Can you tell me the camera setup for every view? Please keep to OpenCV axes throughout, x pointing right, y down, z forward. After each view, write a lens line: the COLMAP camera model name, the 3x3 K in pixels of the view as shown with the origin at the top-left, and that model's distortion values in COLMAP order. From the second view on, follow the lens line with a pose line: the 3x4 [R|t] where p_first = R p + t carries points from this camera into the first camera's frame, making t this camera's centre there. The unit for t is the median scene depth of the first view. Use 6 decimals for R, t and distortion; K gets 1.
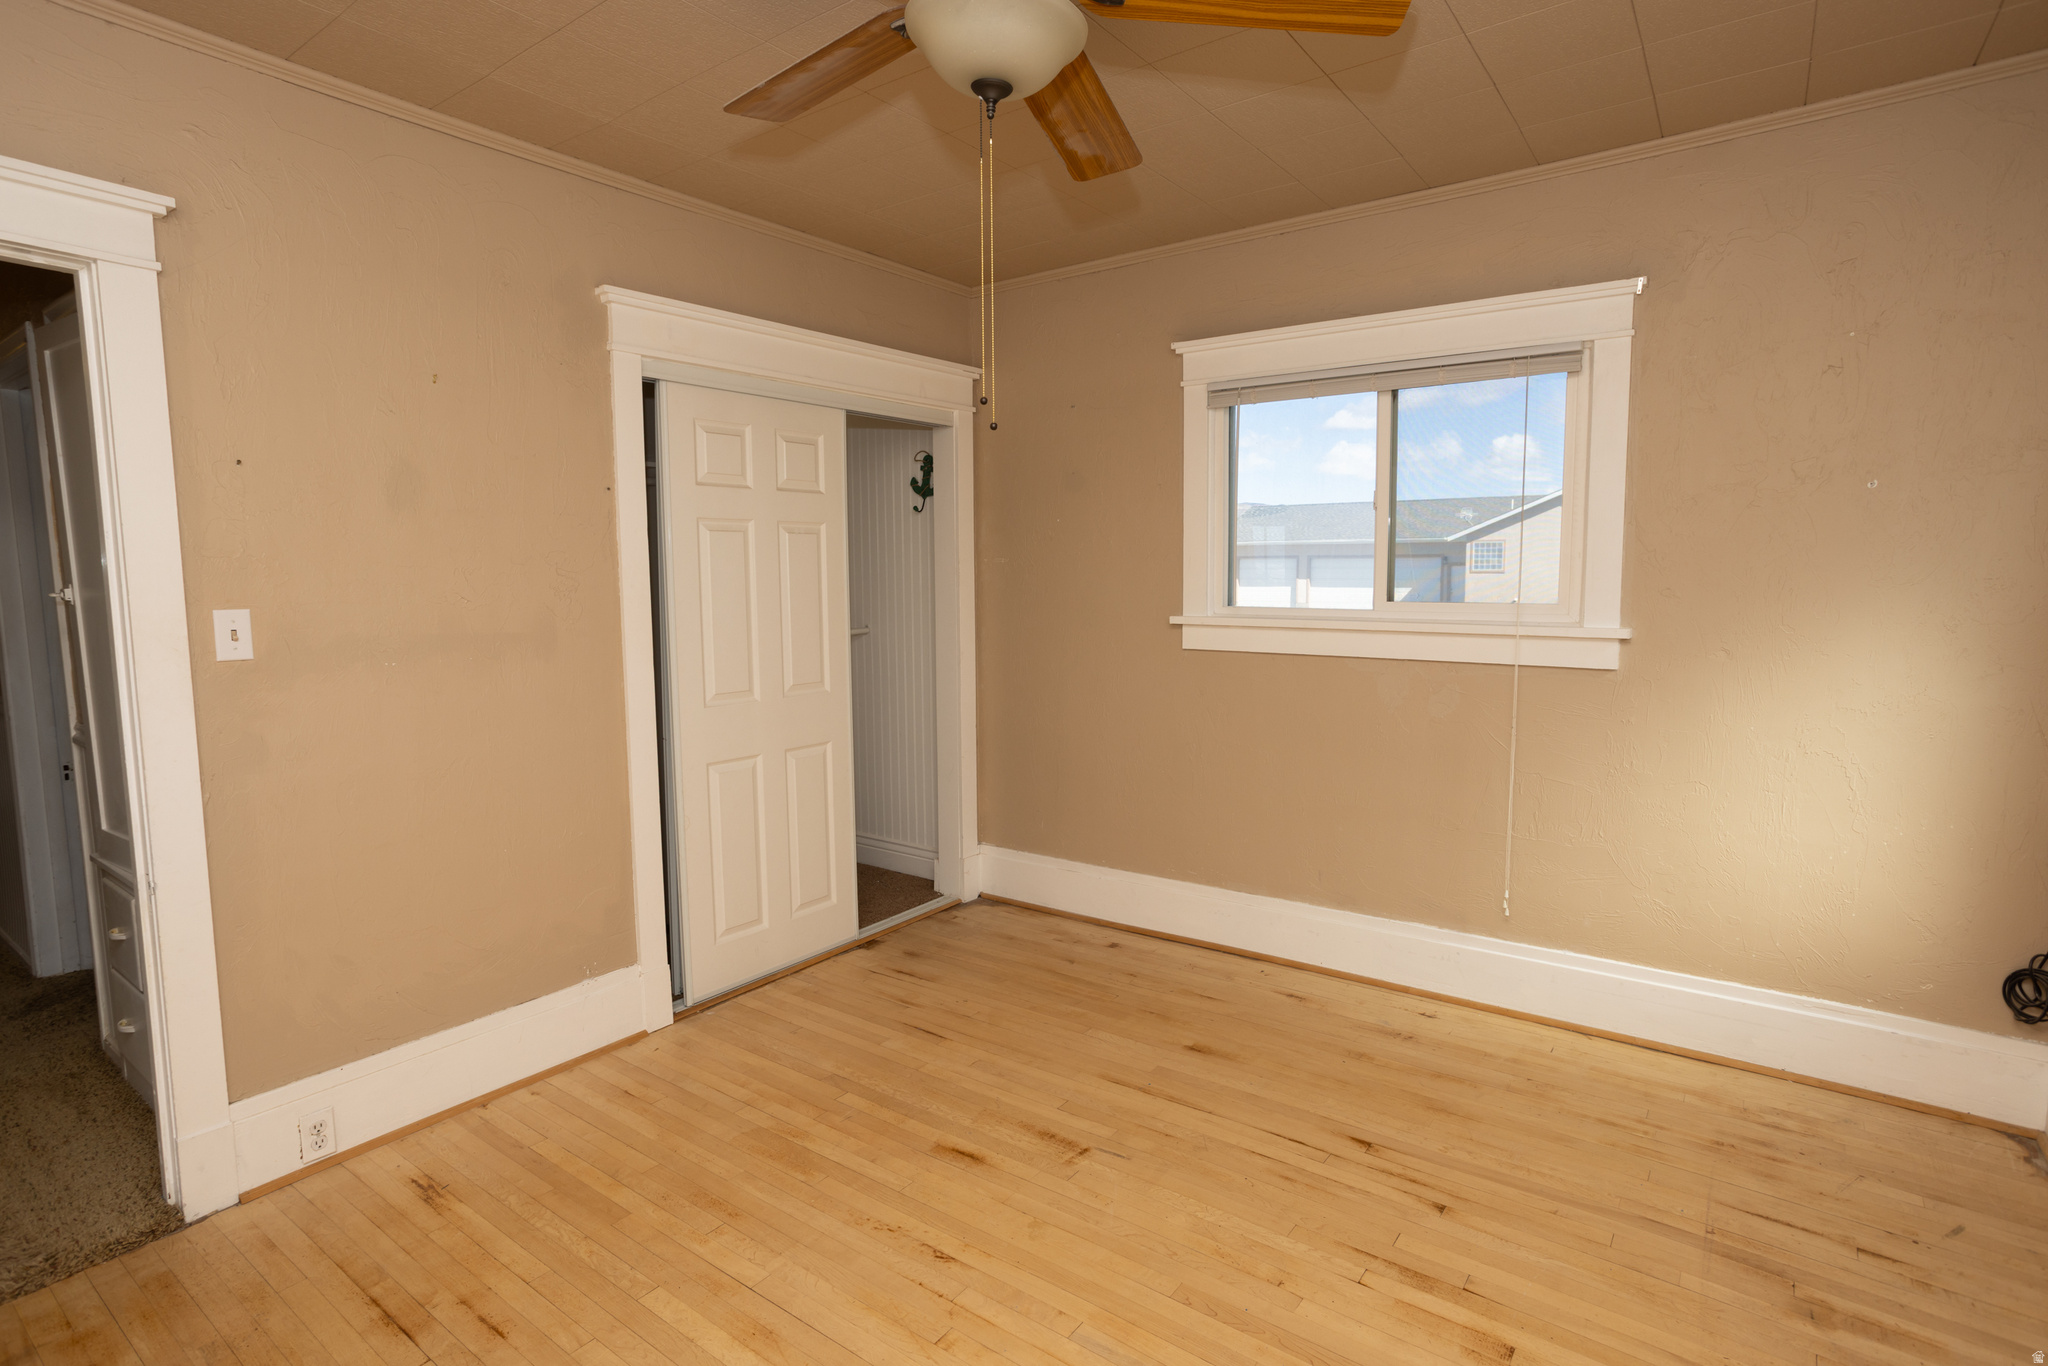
lens RADIAL K [[1081.0, 0, 1021.7], [0, 1081.0, 647.3], [0, 0, 1]] dist [-0.060270, 0.041499]
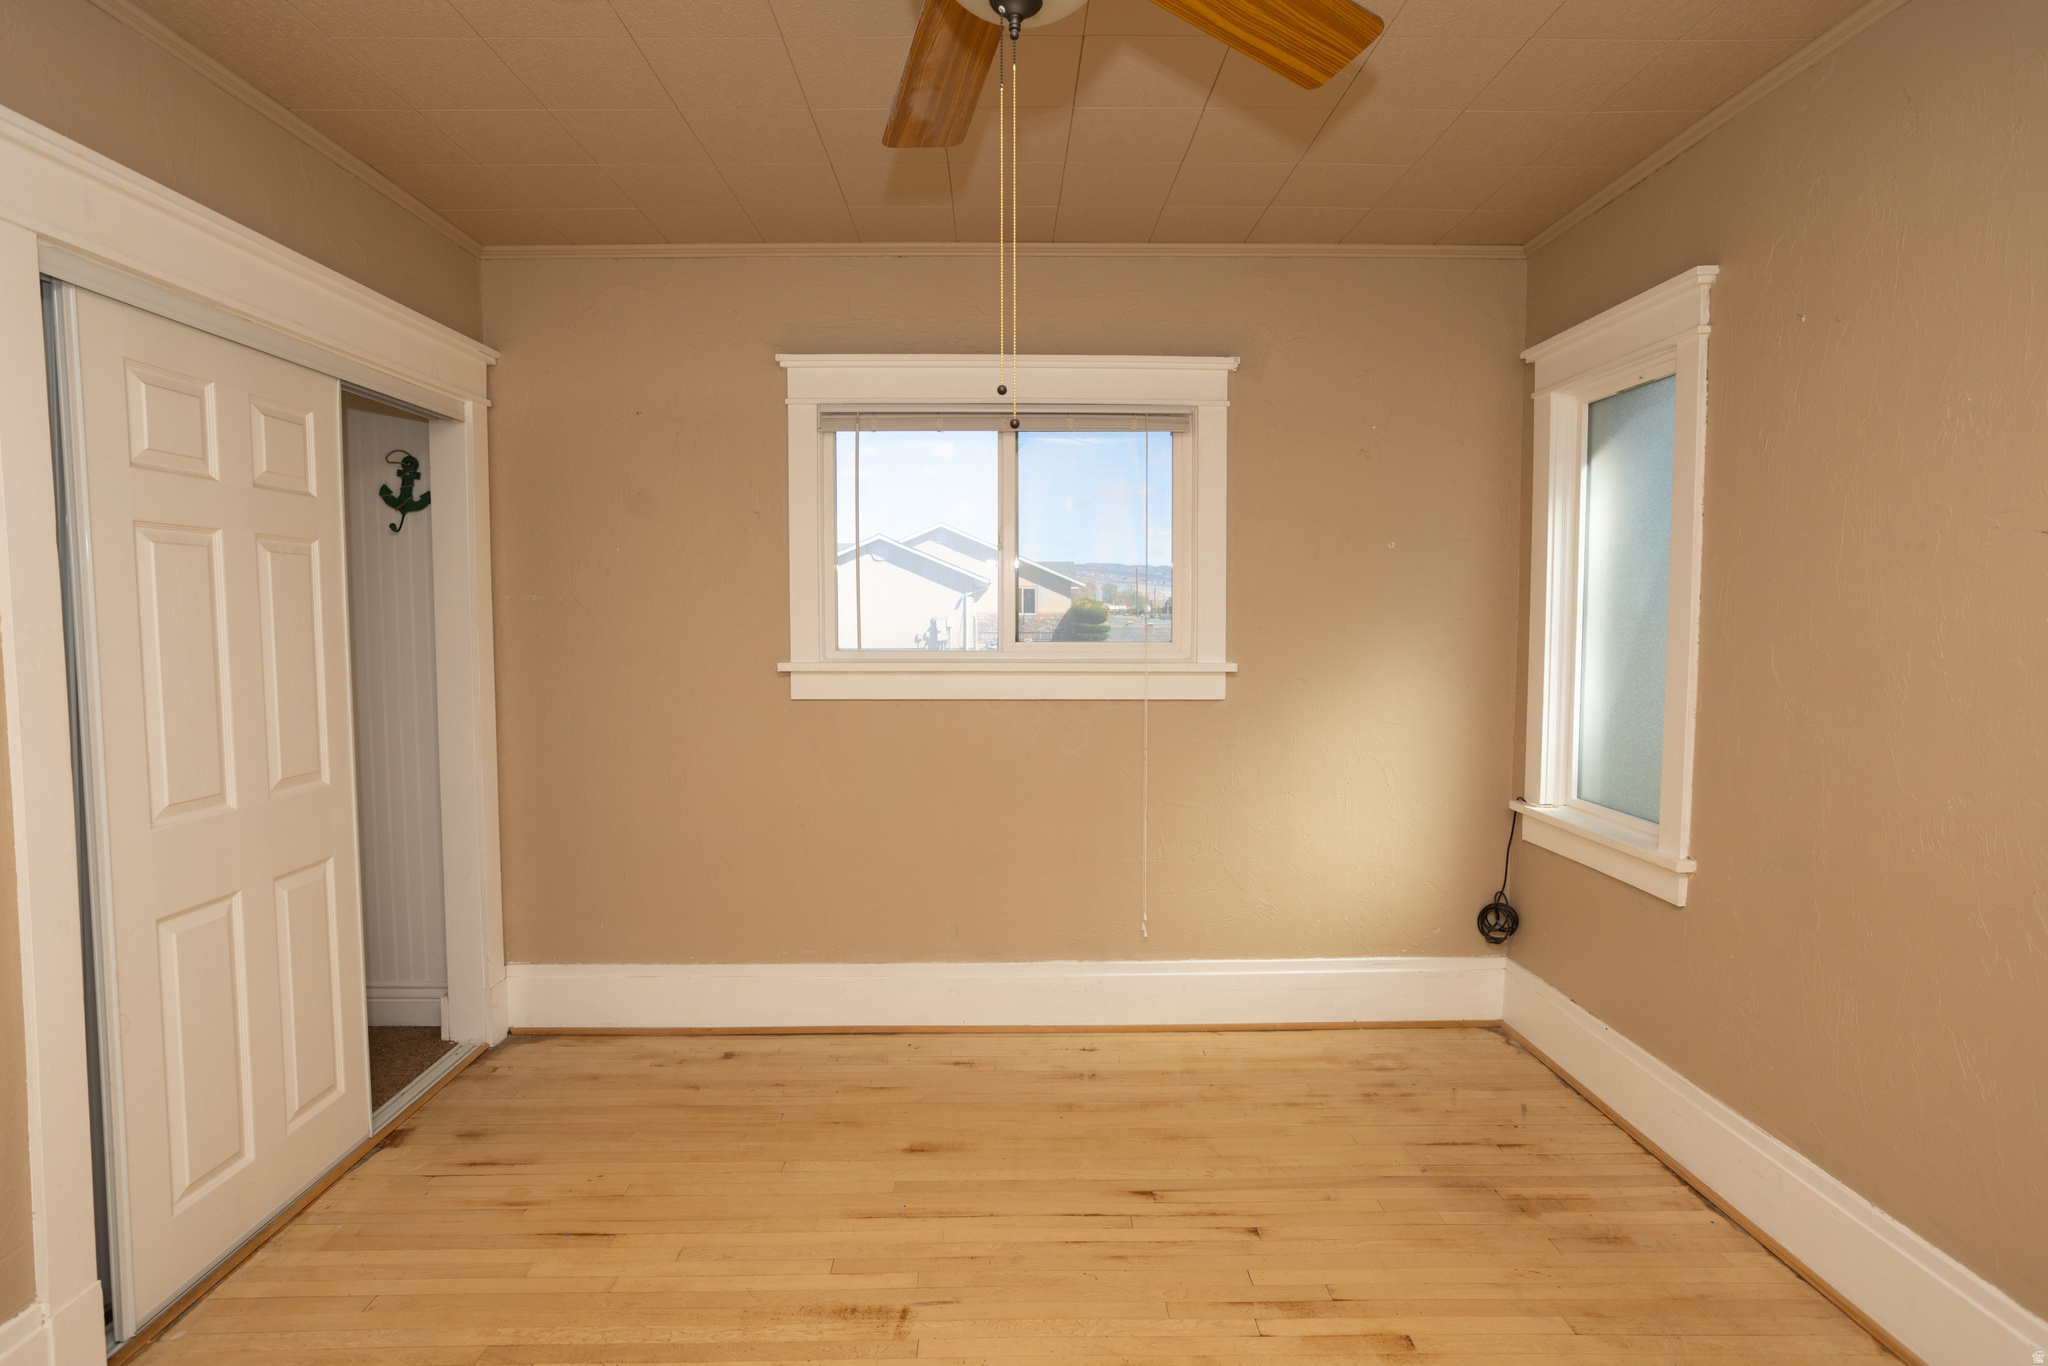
lens RADIAL K [[1081.0, 0, 1021.7], [0, 1081.0, 647.3], [0, 0, 1]] dist [-0.060270, 0.041499]
pose [[0.781850, -0.015339, 0.623278, -0.296538], [0.040968, 0.998801, -0.026810, -0.011550], [-0.622119, 0.046497, 0.781541, 0.224524]]
